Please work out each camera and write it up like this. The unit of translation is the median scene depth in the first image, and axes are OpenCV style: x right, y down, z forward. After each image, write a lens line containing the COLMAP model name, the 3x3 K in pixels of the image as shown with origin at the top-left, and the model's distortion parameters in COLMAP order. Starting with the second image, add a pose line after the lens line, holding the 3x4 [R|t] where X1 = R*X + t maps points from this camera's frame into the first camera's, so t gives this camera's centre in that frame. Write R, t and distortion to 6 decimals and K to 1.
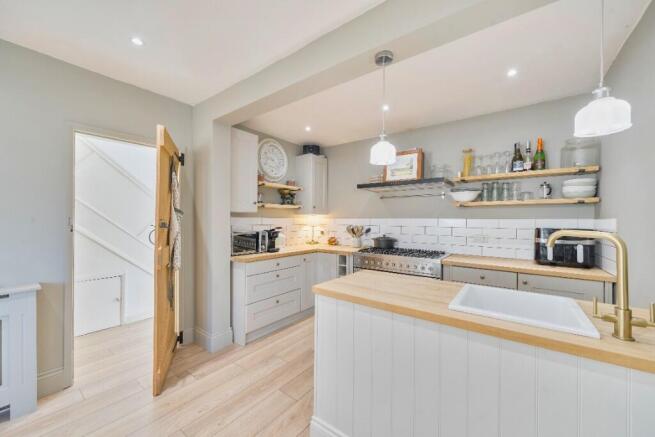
lens RADIAL K [[252.7, 0, 327.5], [0, 252.7, 218.5], [0, 0, 1]] dist [0.000981, 0.000242]
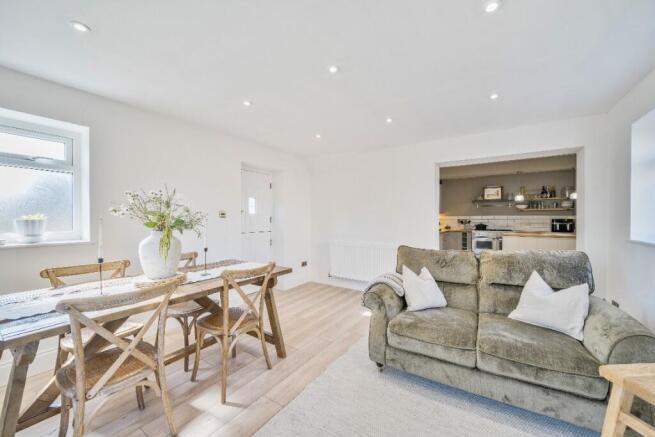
lens RADIAL K [[261.2, 0, 327.5], [0, 261.2, 218.5], [0, 0, 1]] dist [0.013726, 0.000021]
pose [[0.997324, -0.004989, 0.072940, -1.525802], [0.004591, 0.999974, 0.005620, 0.004794], [-0.072966, -0.005270, 0.997321, -1.408170]]
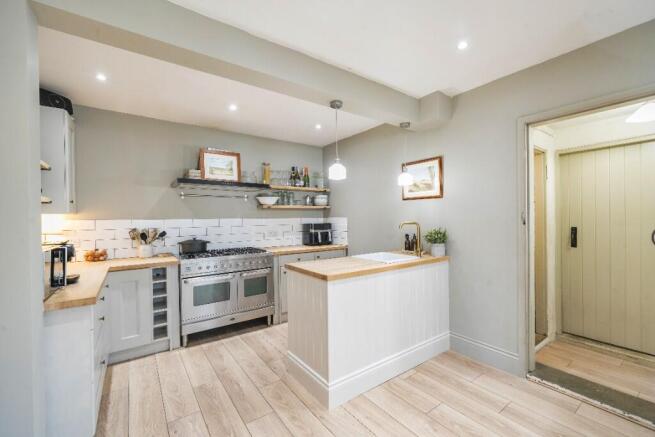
lens RADIAL K [[266.1, 0, 327.5], [0, 266.1, 218.5], [0, 0, 1]] dist [0.001991, 0.000593]
pose [[0.305771, -0.009302, 0.952060, -0.634112], [0.010172, 0.999927, 0.006502, -0.003471], [-0.952051, 0.007696, 0.305843, 0.316825]]
